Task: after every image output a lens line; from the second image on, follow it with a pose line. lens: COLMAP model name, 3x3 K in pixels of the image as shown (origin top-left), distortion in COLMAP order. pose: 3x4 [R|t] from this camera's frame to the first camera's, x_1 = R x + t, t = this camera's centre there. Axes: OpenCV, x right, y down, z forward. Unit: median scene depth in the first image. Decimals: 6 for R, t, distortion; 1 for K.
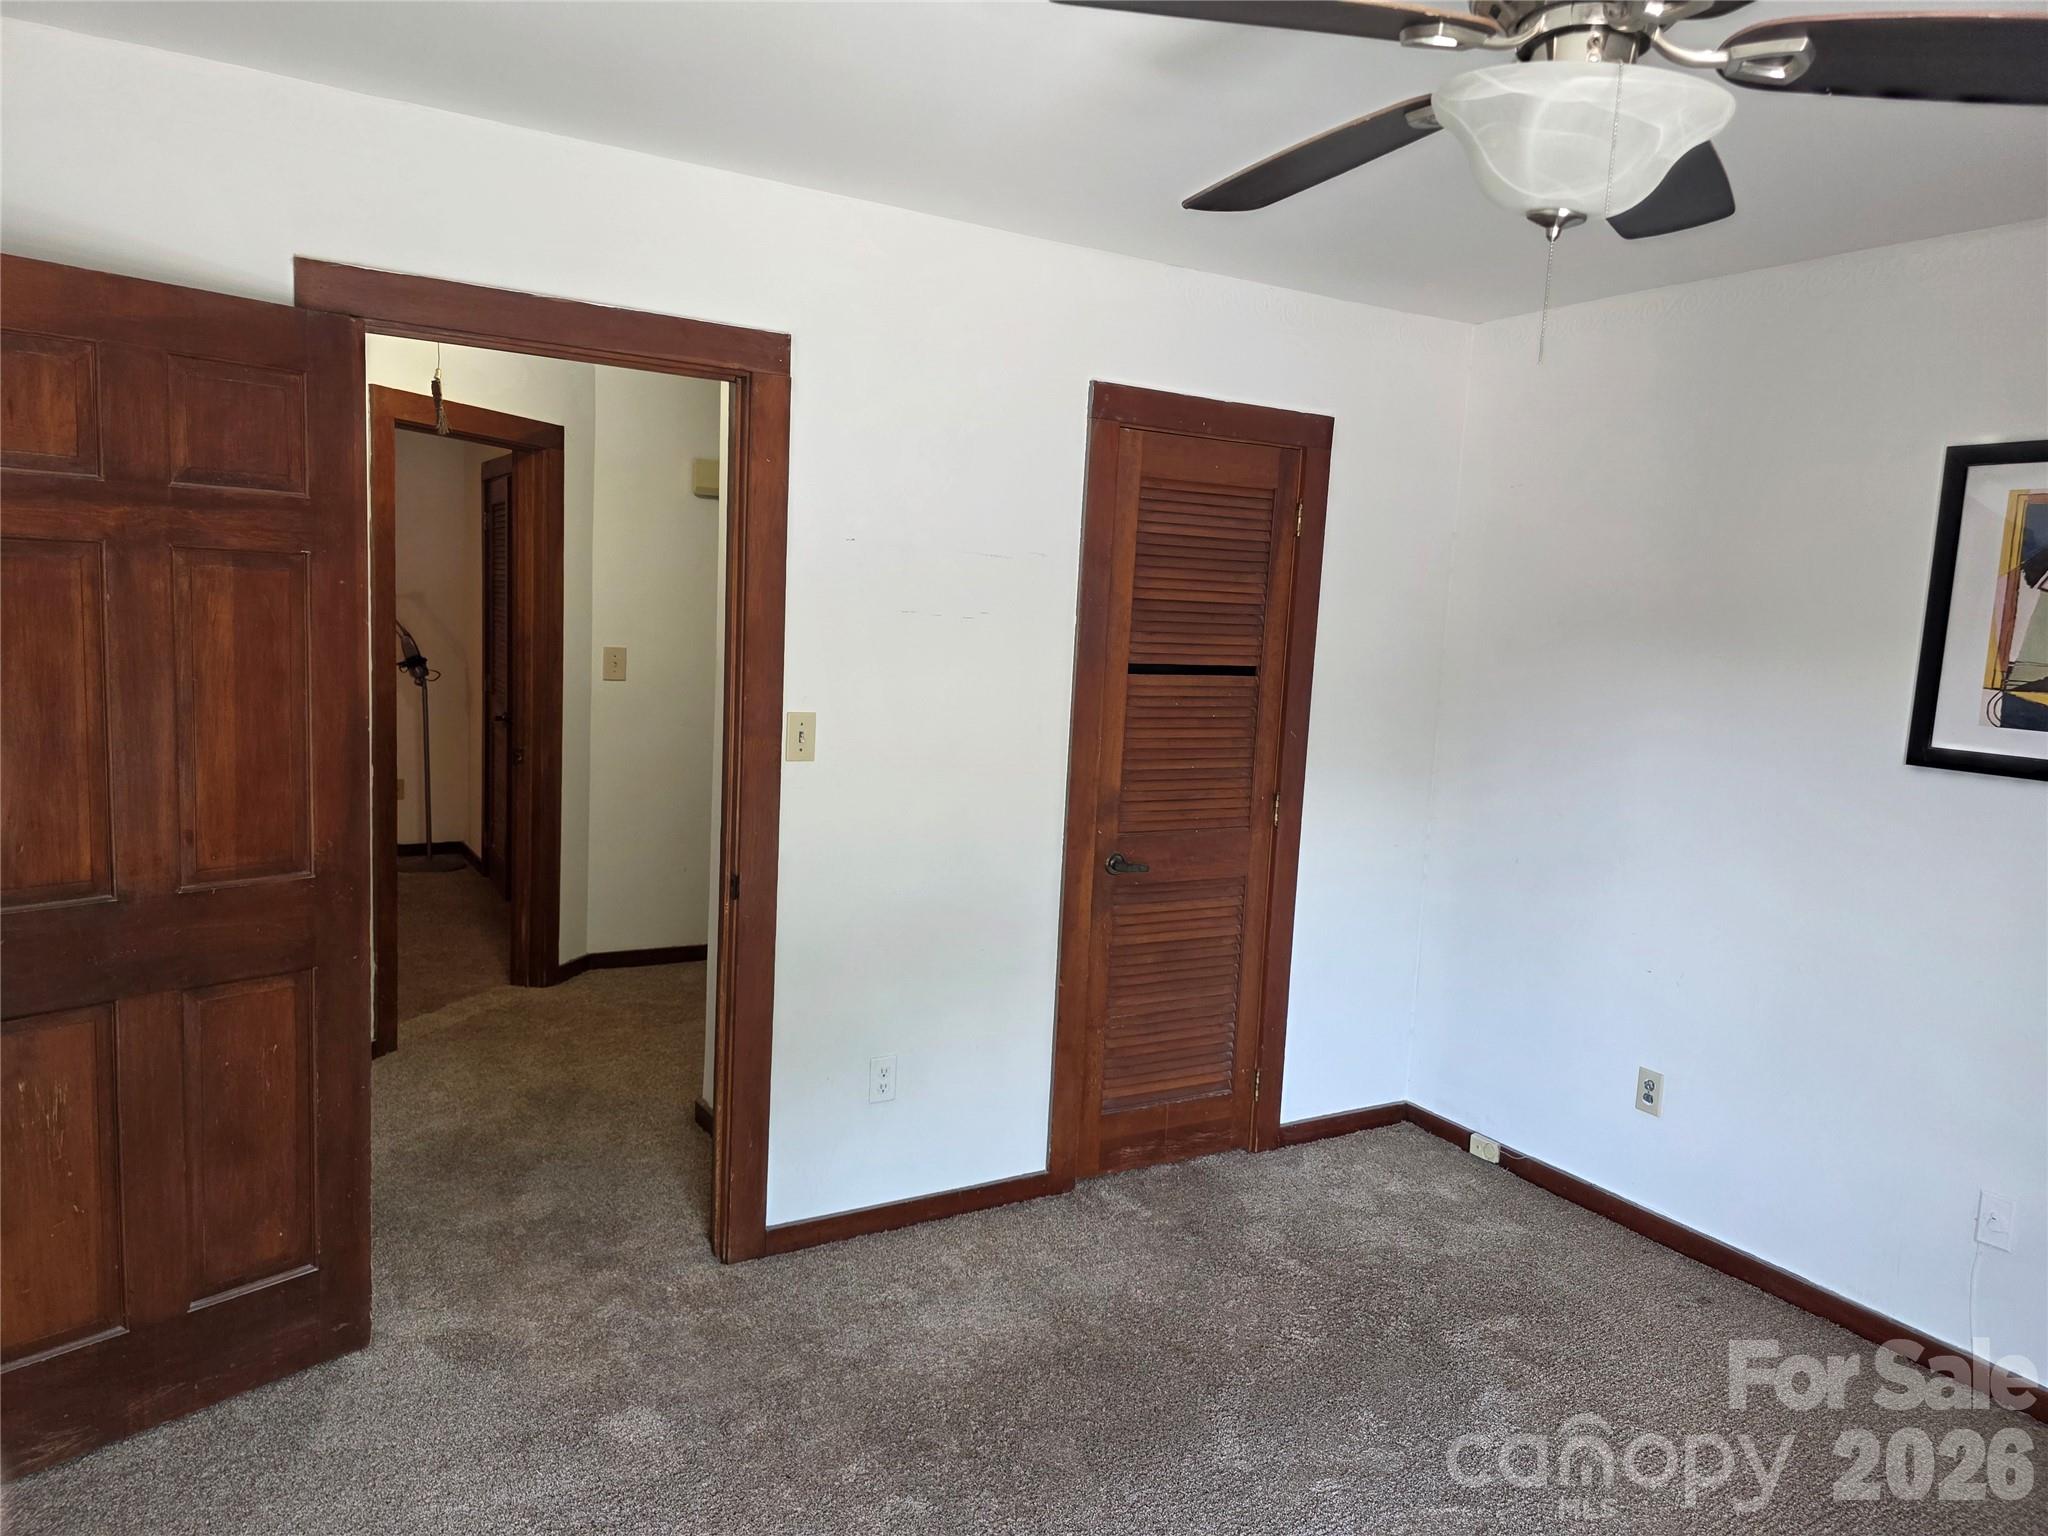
lens RADIAL K [[1383.6, 0, 1019.8], [0, 1383.6, 757.6], [0, 0, 1]] dist [0.072665, -0.064176]
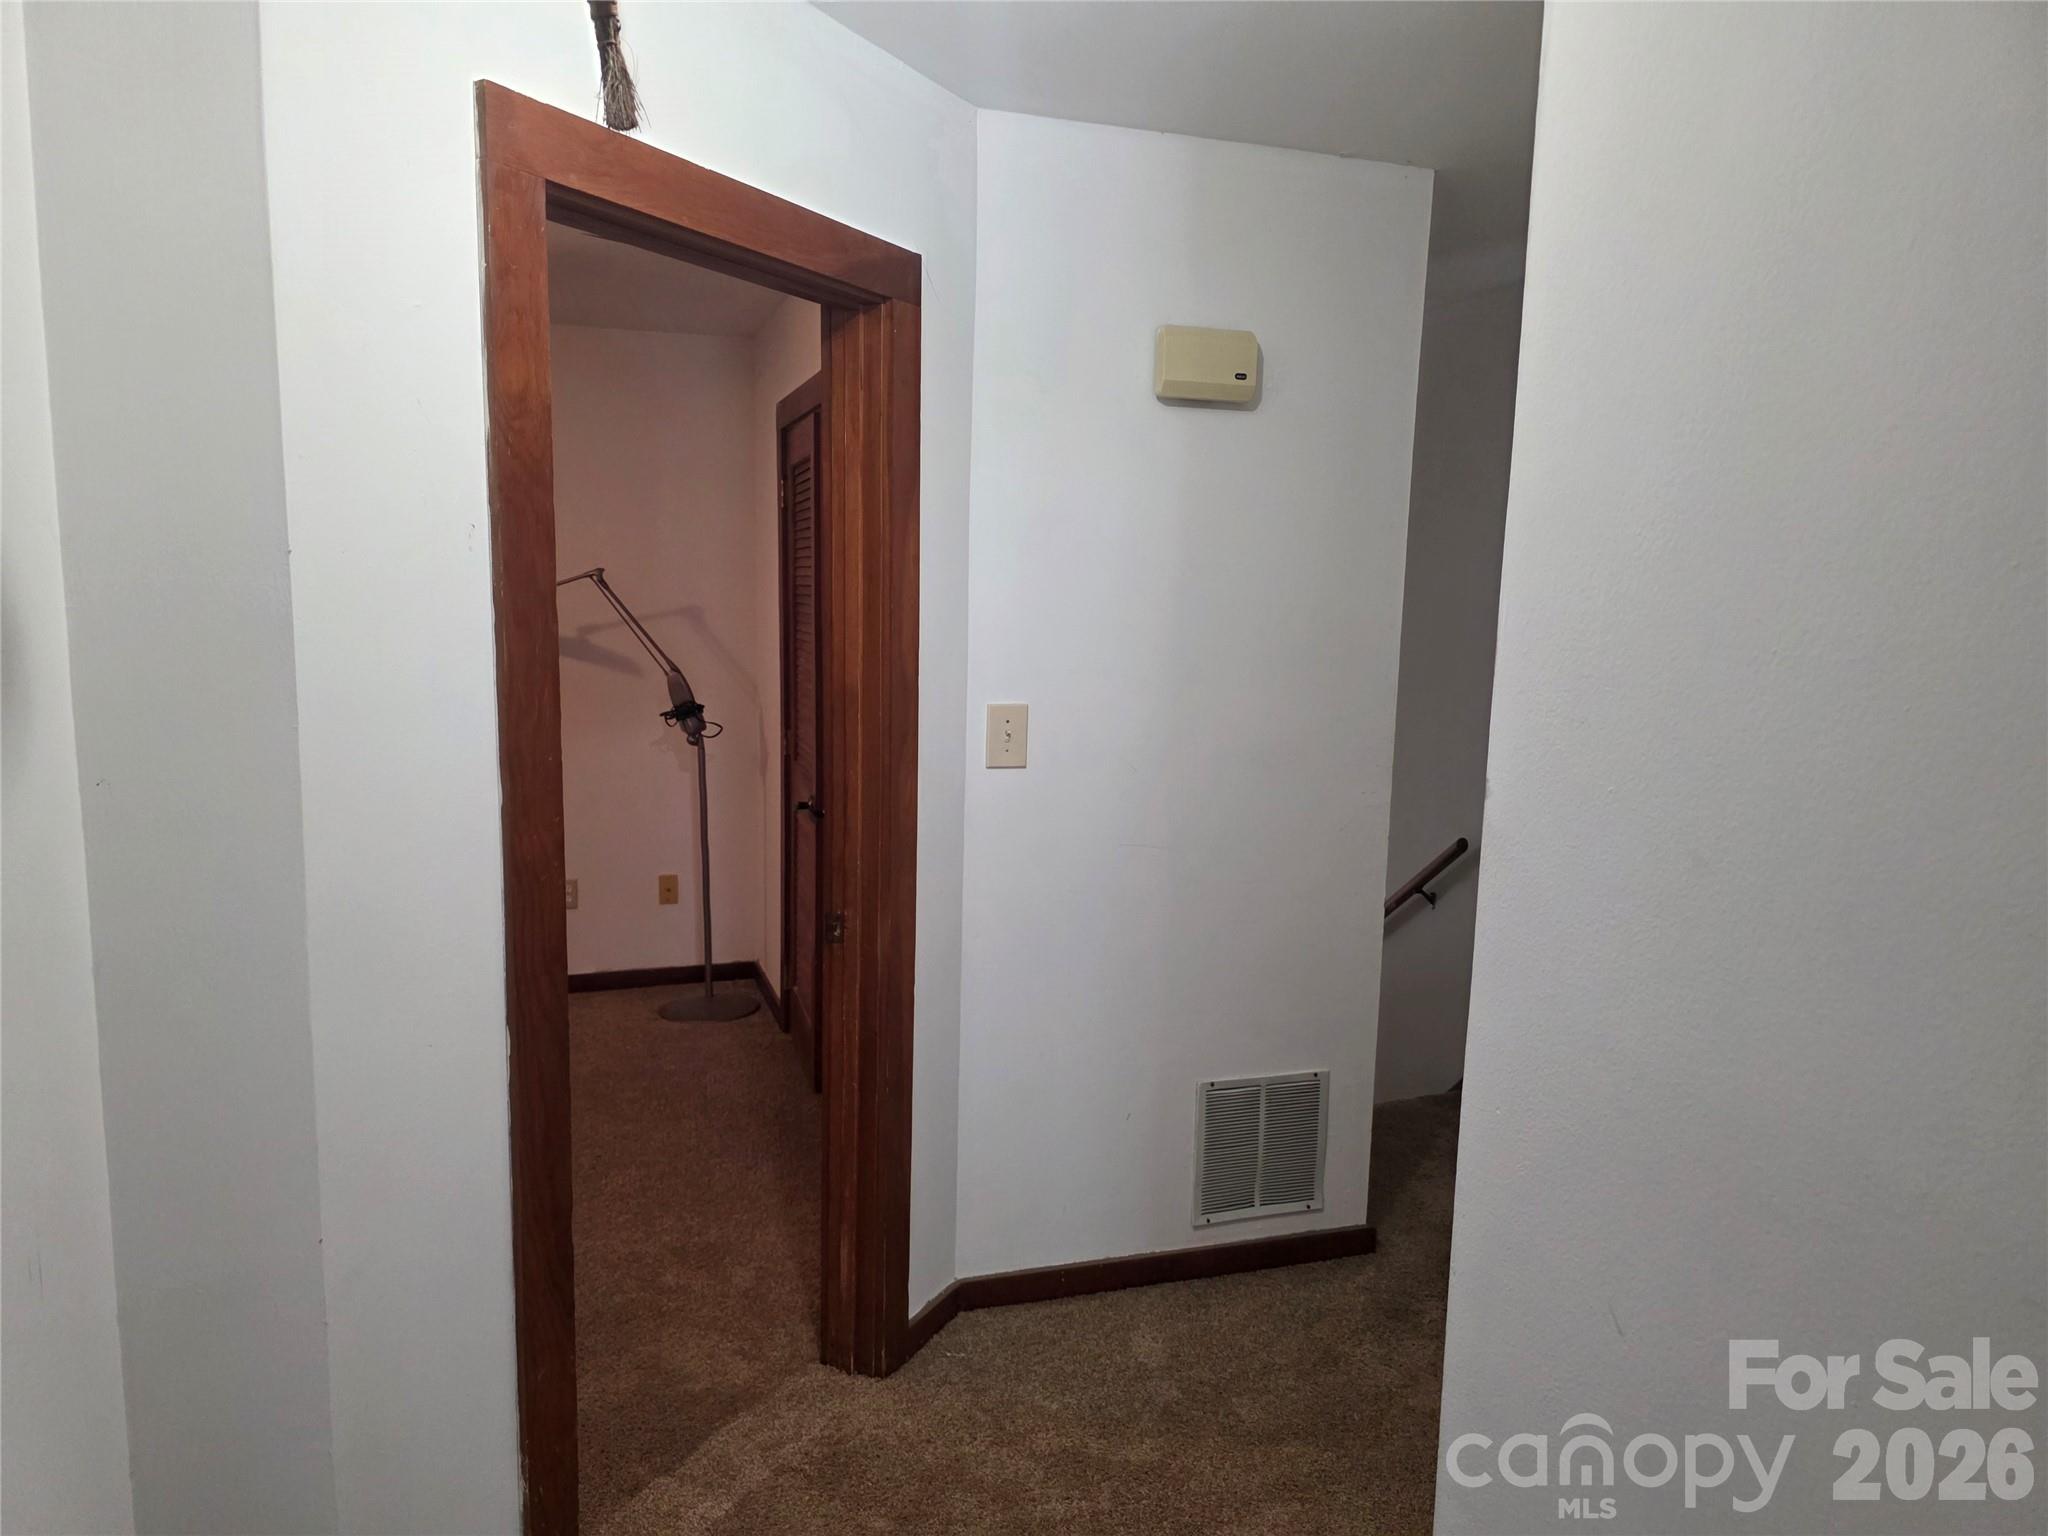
lens RADIAL K [[1383.6, 0, 1032.9], [0, 1383.6, 773.0], [0, 0, 1]] dist [0.072665, -0.064176]
pose [[0.980254, -0.000900, -0.197742, -0.162833], [0.002990, 0.999943, 0.010273, -0.053416], [0.197722, -0.010661, 0.980200, 0.449021]]
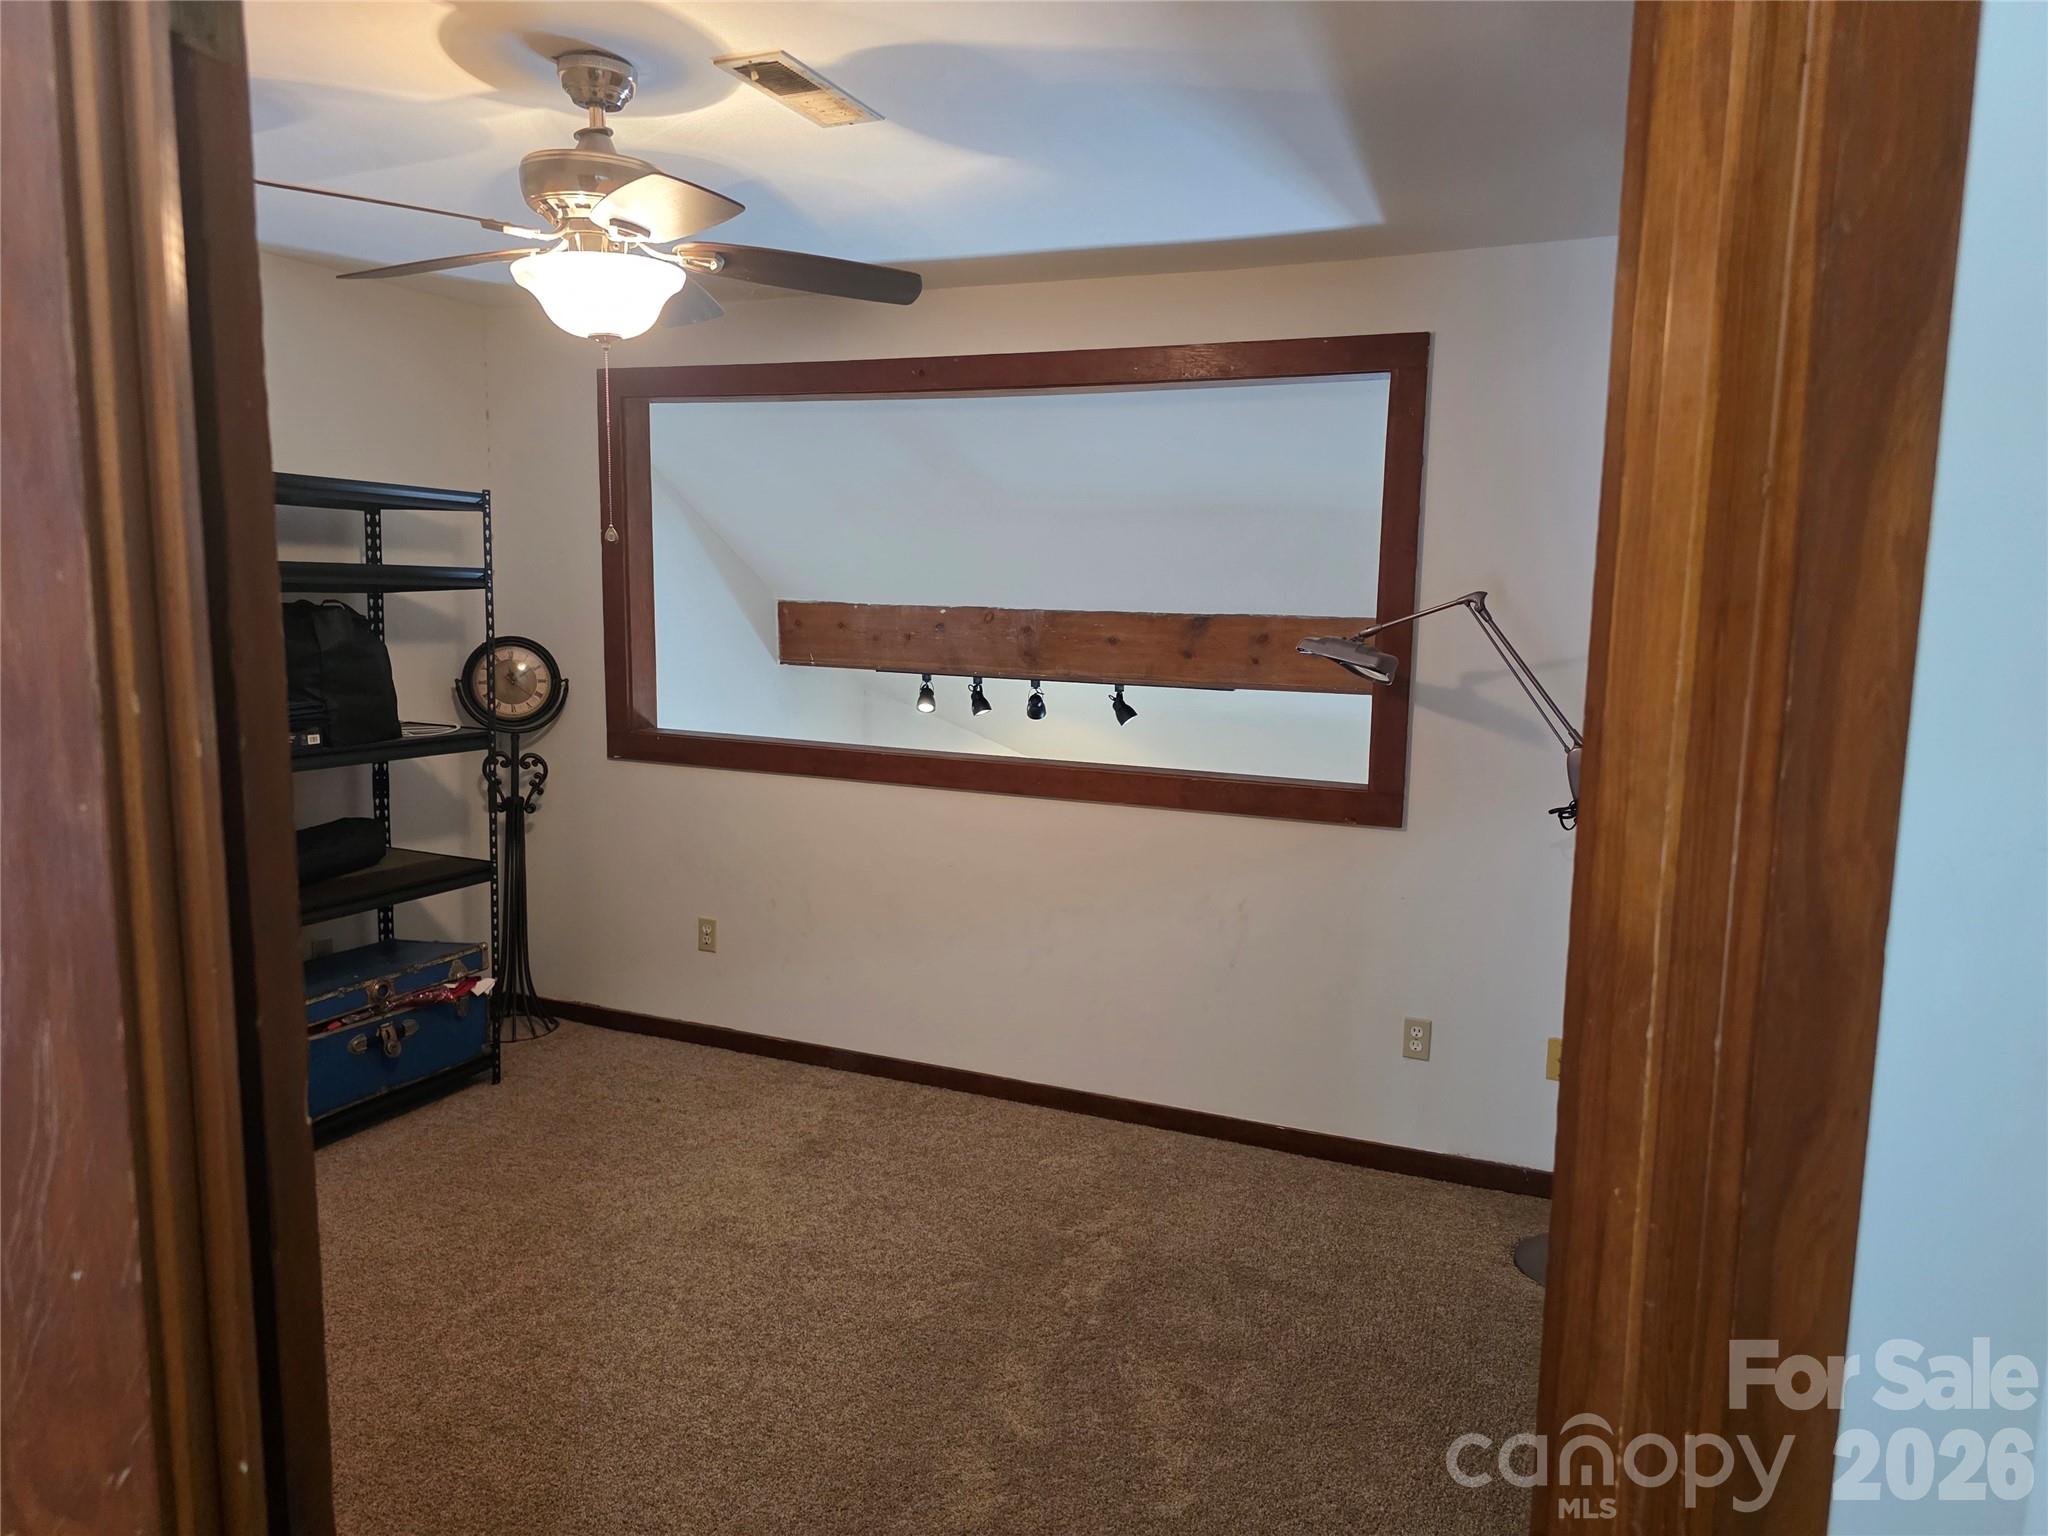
lens RADIAL K [[1383.6, 0, 1029.6], [0, 1383.6, 763.5], [0, 0, 1]] dist [0.072665, -0.064176]
pose [[0.593062, 0.067344, -0.802336, -0.223963], [-0.087767, 0.995965, 0.018721, -0.089914], [0.800359, 0.059316, 0.596580, 0.714864]]
